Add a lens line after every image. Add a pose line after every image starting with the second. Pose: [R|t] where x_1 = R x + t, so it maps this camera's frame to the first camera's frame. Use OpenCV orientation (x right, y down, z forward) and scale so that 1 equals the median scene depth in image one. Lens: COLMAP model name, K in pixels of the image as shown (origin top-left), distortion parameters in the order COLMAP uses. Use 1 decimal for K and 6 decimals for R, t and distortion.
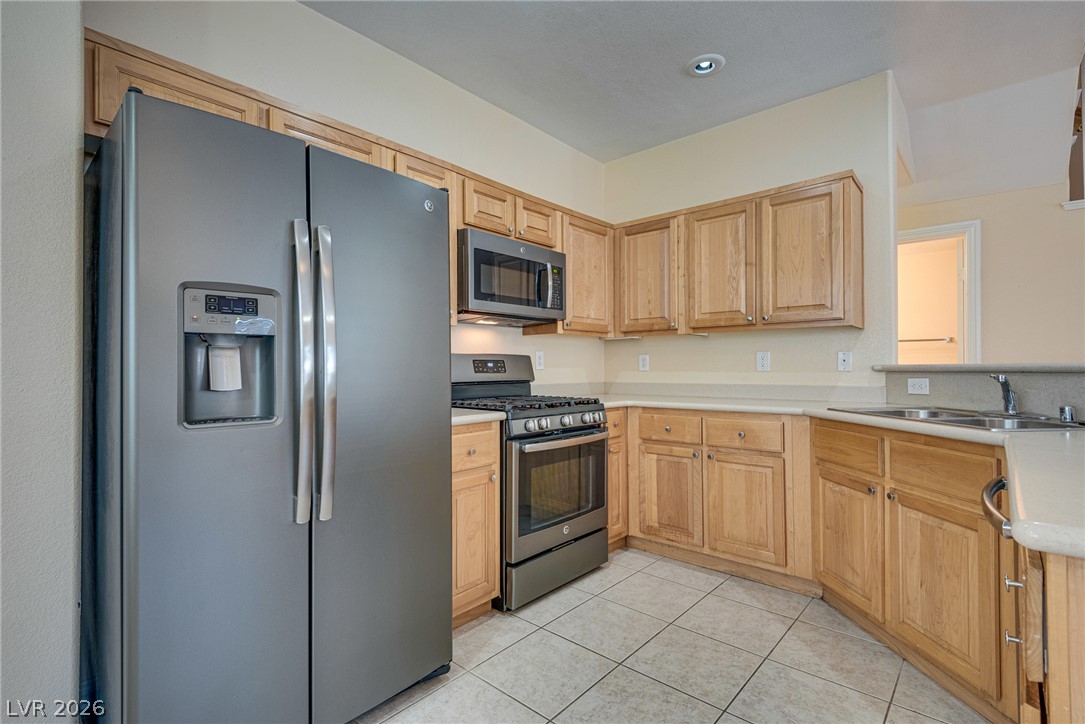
lens RADIAL K [[505.8, 0, 542.5], [0, 505.8, 362.0], [0, 0, 1]] dist [0.012847, -0.000809]
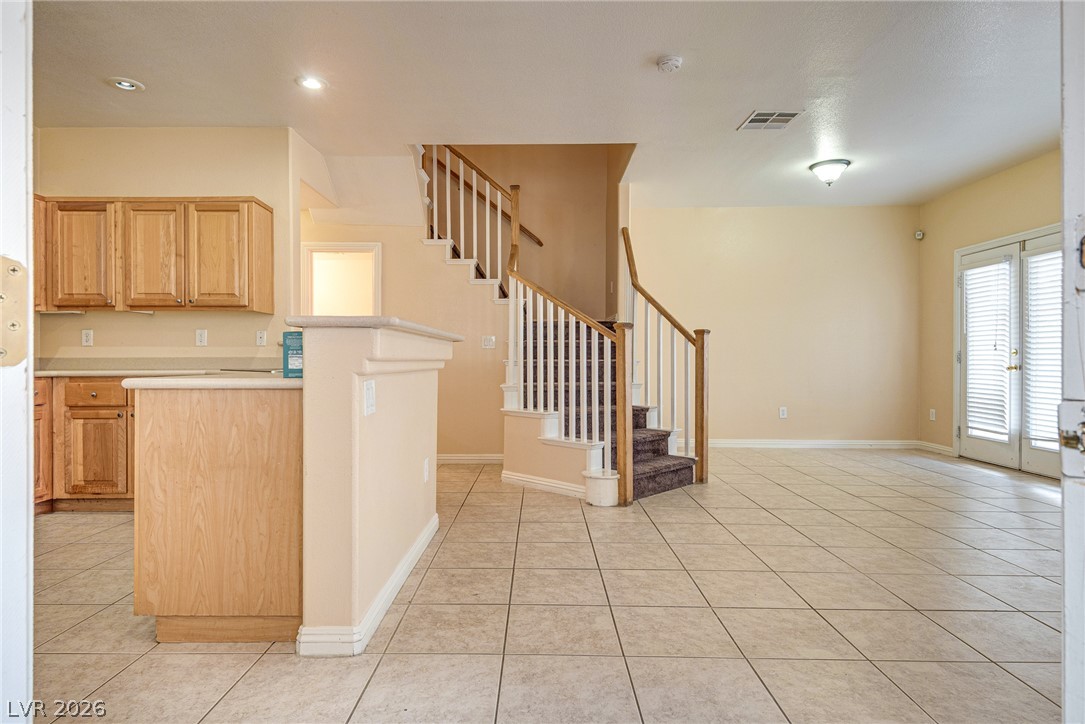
lens RADIAL K [[609.4, 0, 530.7], [0, 609.4, 360.7], [0, 0, 1]] dist [0.017923, -0.001221]
pose [[0.759051, 0.002264, 0.651028, 0.096487], [-0.010256, 0.999911, 0.008480, 0.036165], [-0.650951, -0.013114, 0.759007, -0.659882]]
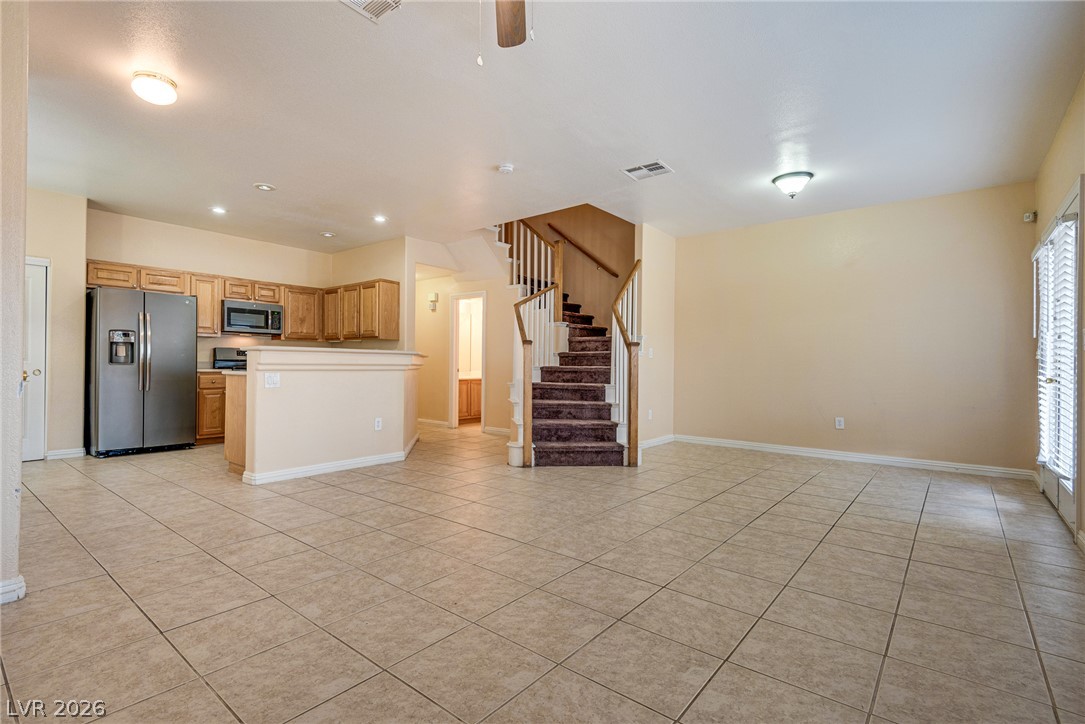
lens RADIAL K [[521.5, 0, 504.6], [0, 521.5, 360.7], [0, 0, 1]] dist [0.026621, -0.000416]
pose [[0.999929, 0.011723, 0.001993, 1.115704], [-0.011725, 0.999931, 0.001191, 0.025451], [-0.001979, -0.001214, 0.999997, -1.479489]]
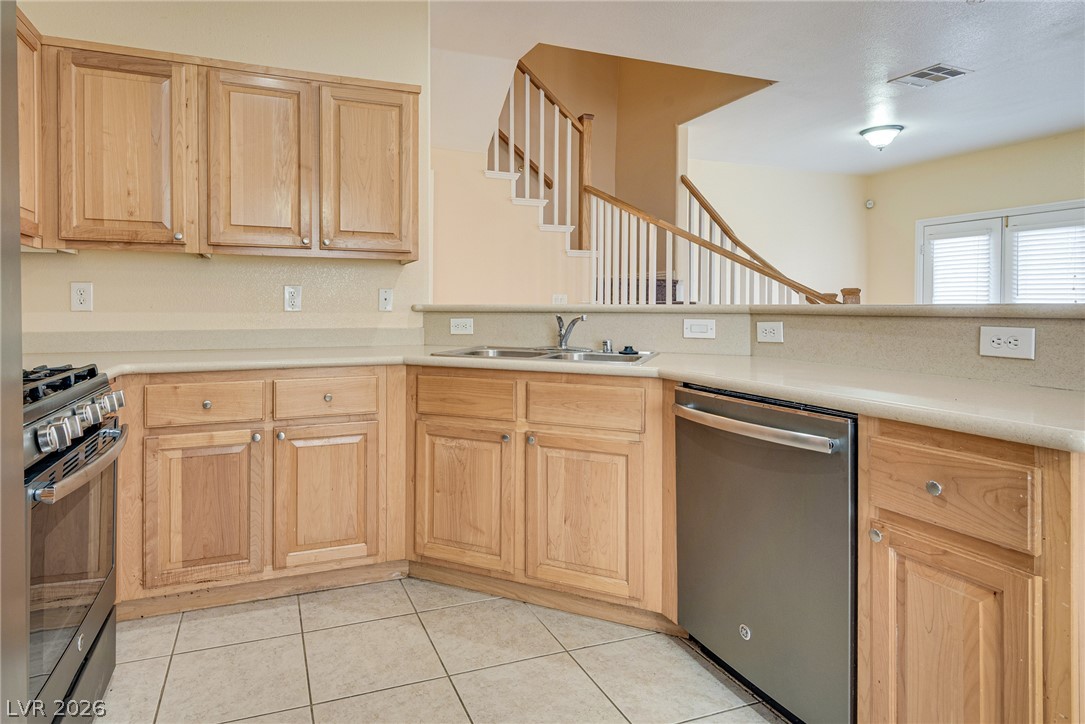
lens RADIAL K [[597.5, 0, 478.3], [0, 597.5, 310.4], [0, 0, 1]] dist [0.026042, -0.001825]
pose [[0.482878, -0.000084, 0.875688, -0.240378], [-0.016395, 0.999824, 0.009137, 0.004751], [-0.875534, -0.018769, 0.482791, 0.355413]]
